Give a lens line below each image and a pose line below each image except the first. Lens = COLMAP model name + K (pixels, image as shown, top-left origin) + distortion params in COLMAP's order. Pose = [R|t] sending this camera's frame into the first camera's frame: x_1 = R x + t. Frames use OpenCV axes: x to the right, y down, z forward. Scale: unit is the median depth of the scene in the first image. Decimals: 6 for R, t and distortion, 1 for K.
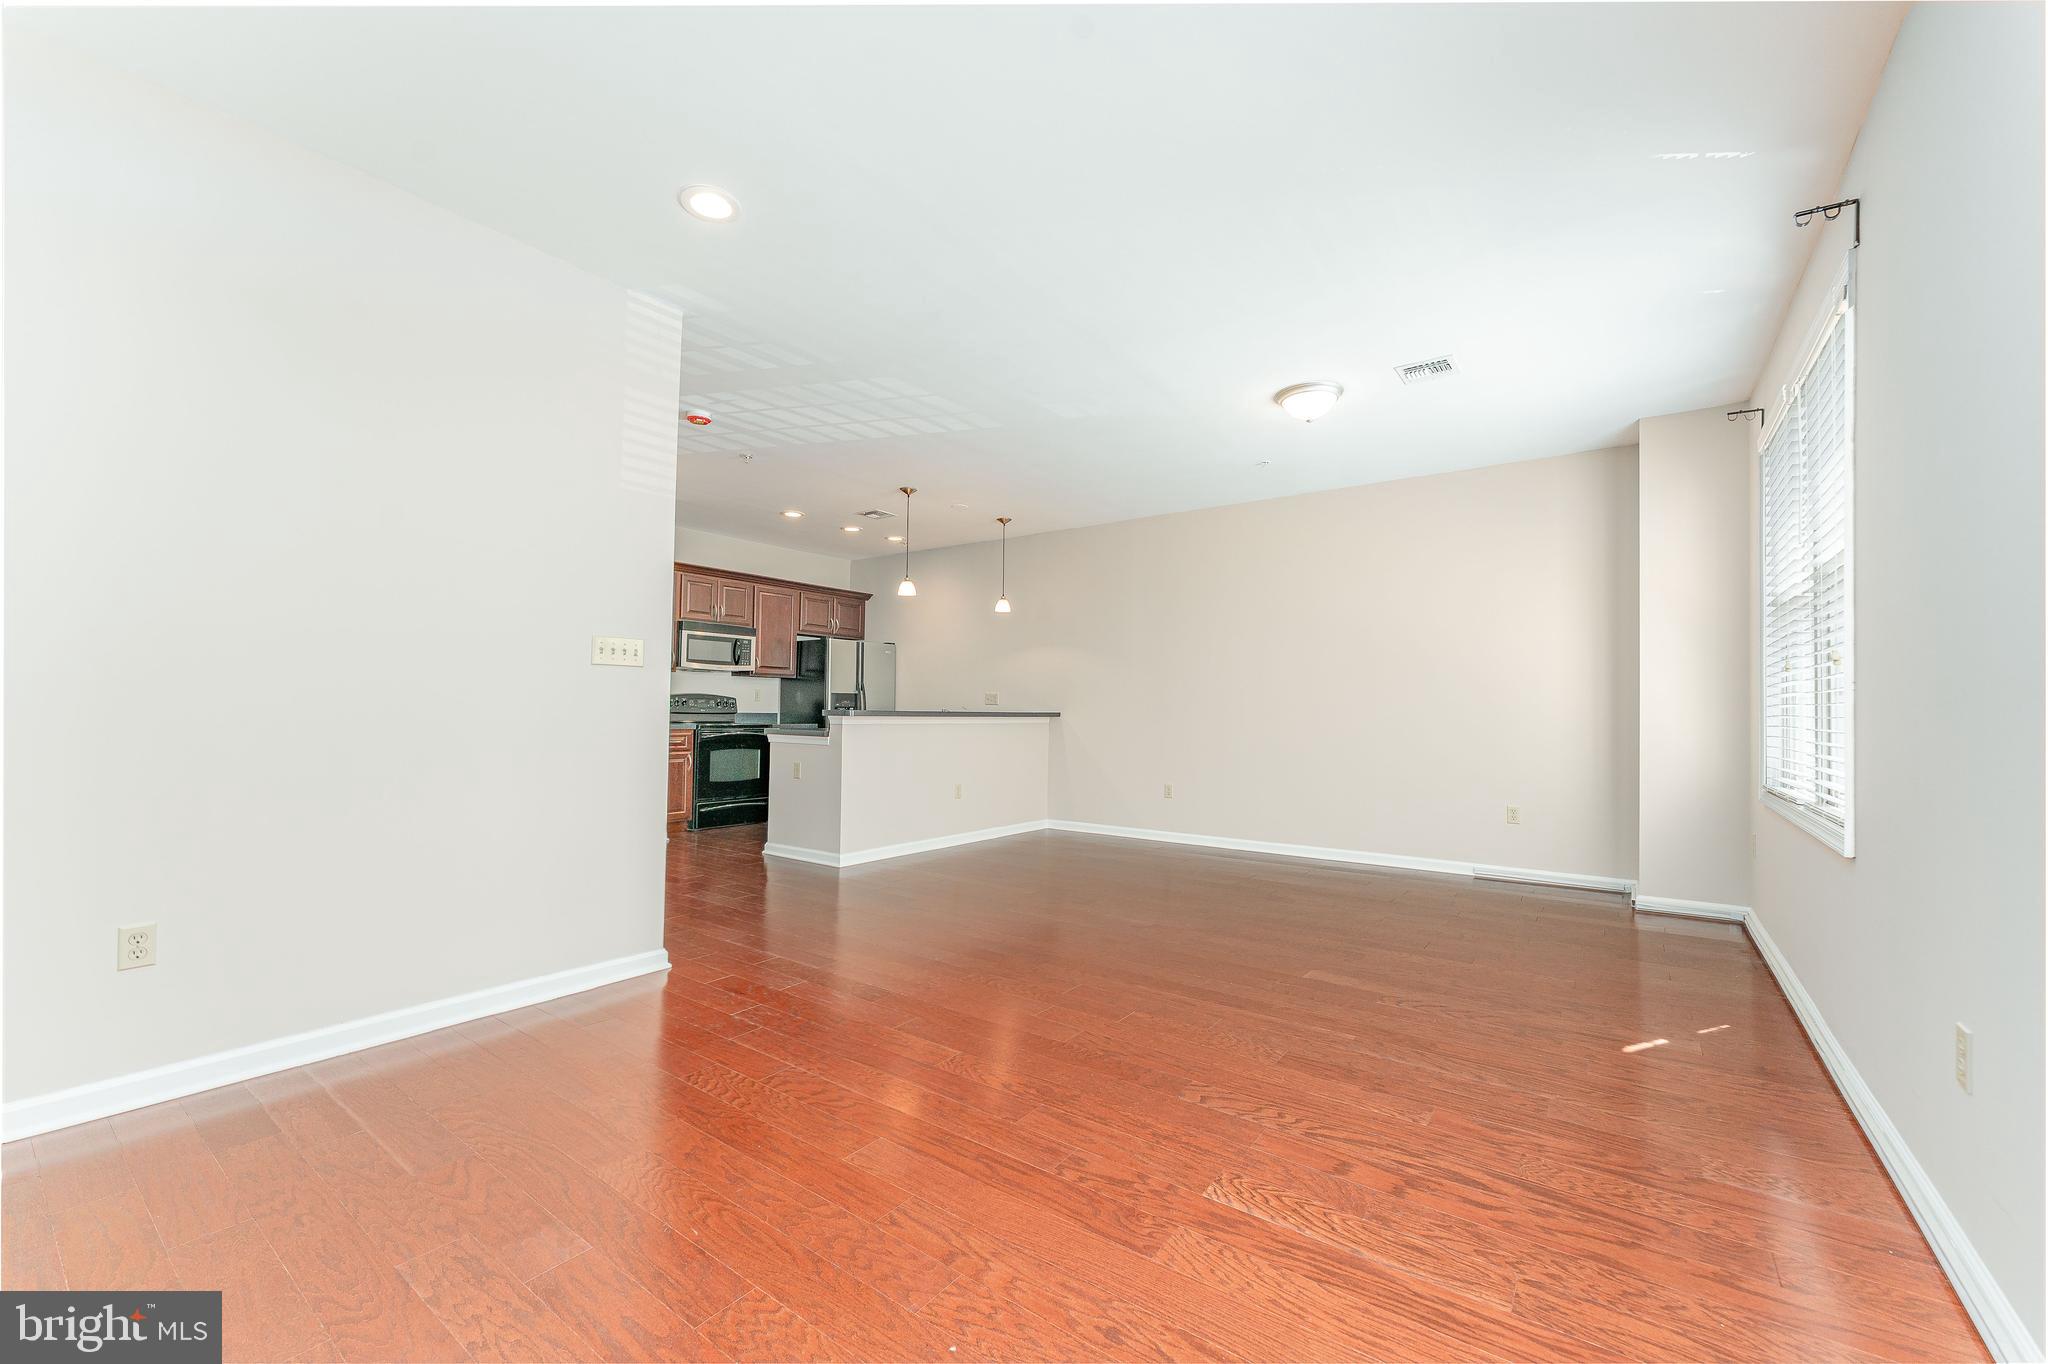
lens RADIAL K [[813.3, 0, 1016.0], [0, 813.3, 687.0], [0, 0, 1]] dist [-0.002098, -0.000195]
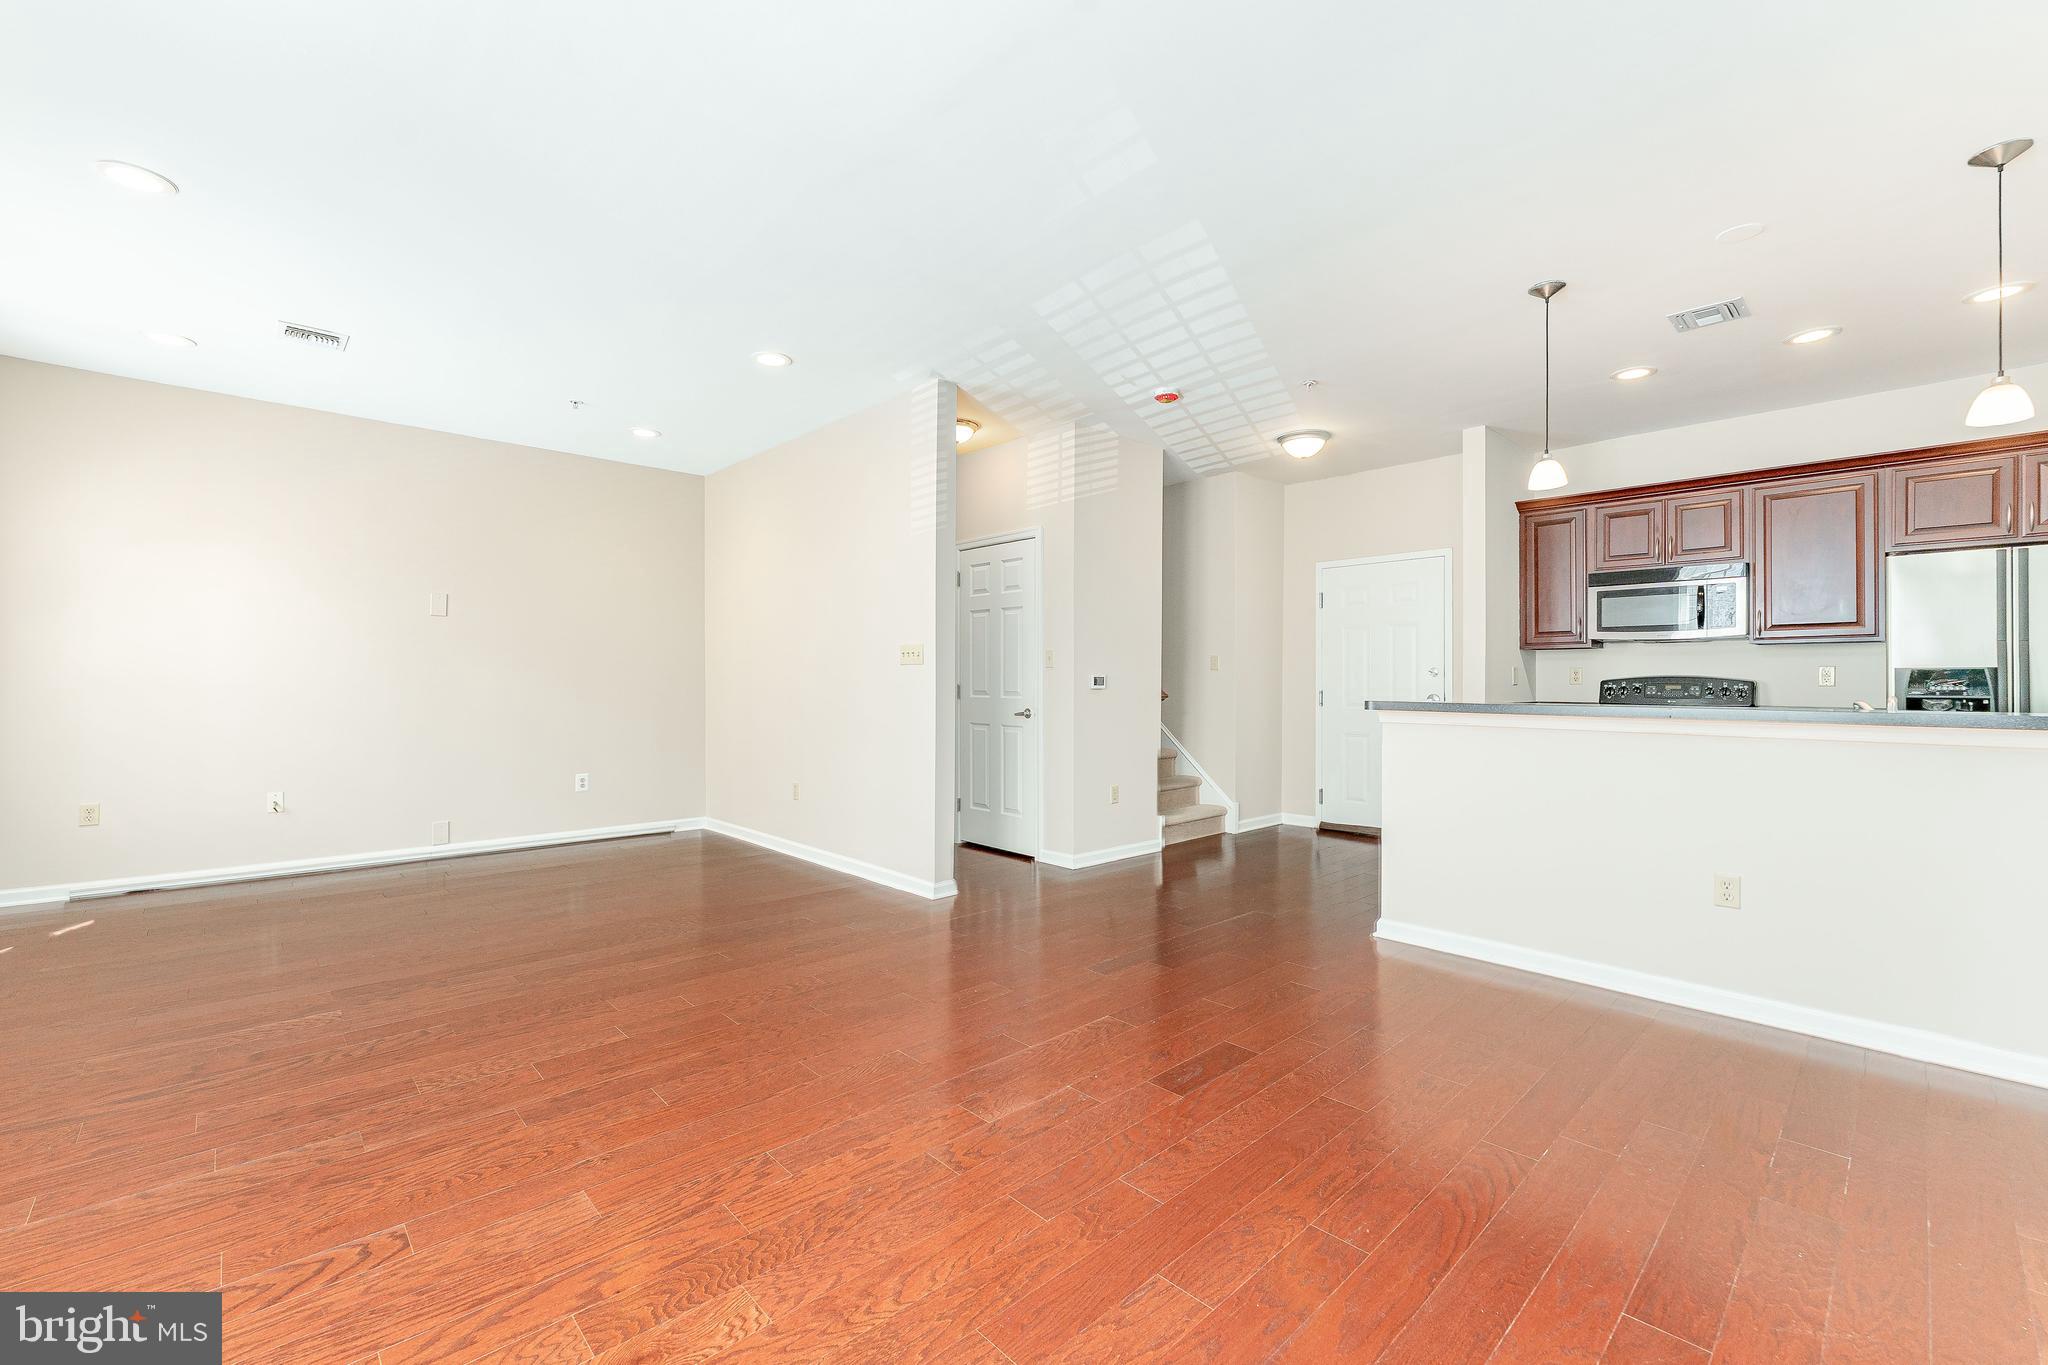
lens RADIAL K [[843.8, 0, 1020.5], [0, 843.8, 672.0], [0, 0, 1]] dist [-0.005103, -0.000206]
pose [[-0.174285, -0.027859, -0.984301, 0.384715], [0.022156, 0.999236, -0.032205, 0.015844], [0.984446, -0.027421, -0.173534, 0.620608]]
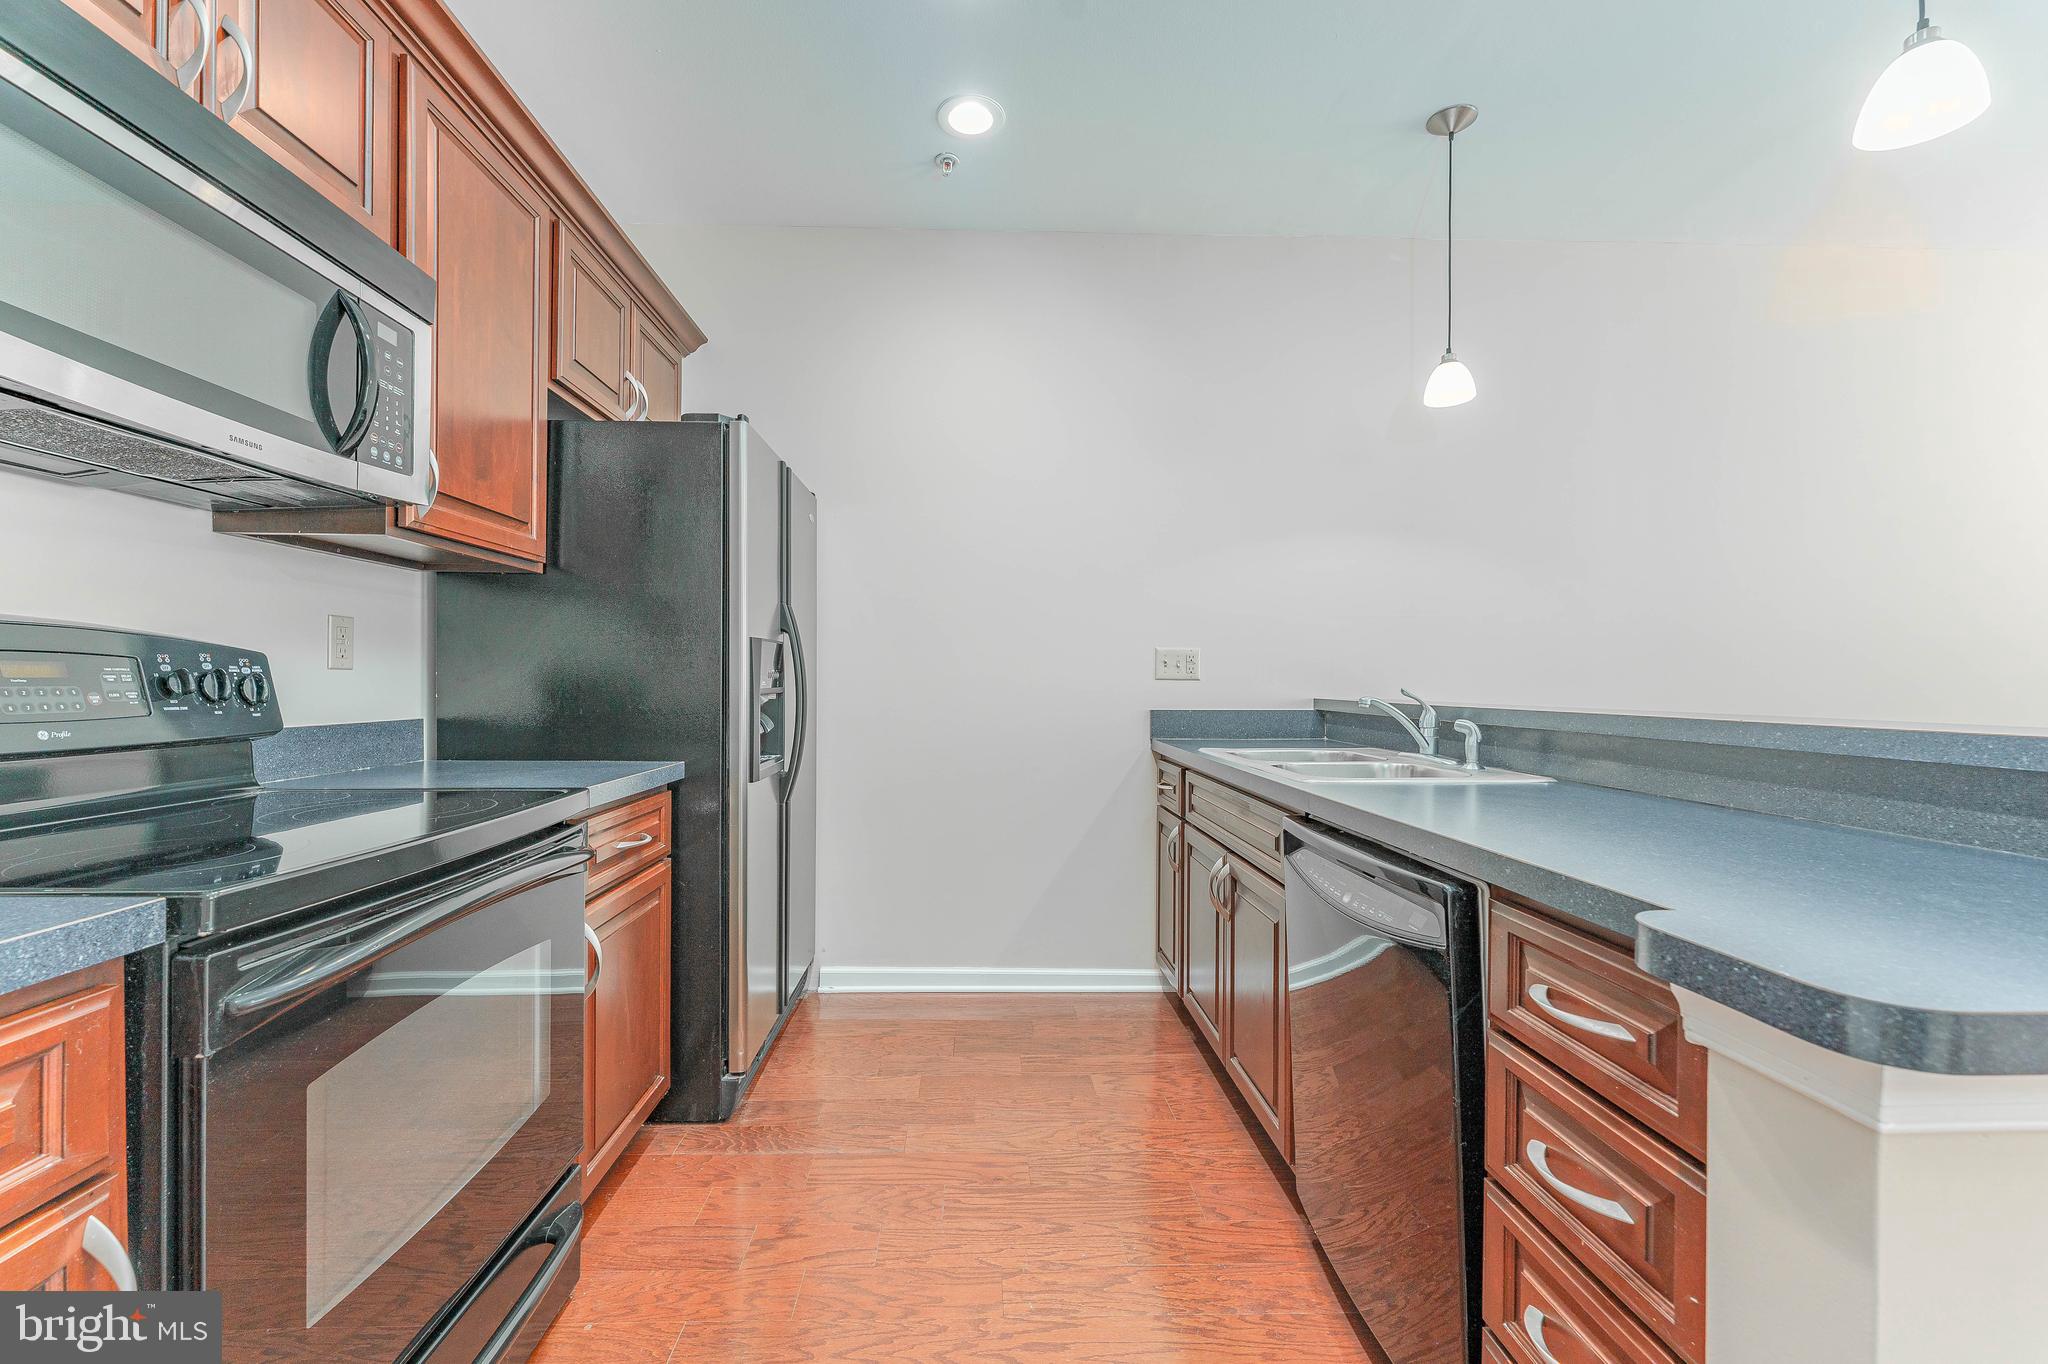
lens RADIAL K [[830.5, 0, 994.0], [0, 830.5, 689.0], [0, 0, 1]] dist [0.000828, -0.000245]
pose [[0.787663, -0.013197, 0.615965, -0.355176], [-0.012750, 0.999207, 0.037712, 0.013480], [-0.615974, -0.037558, 0.786870, 0.806854]]
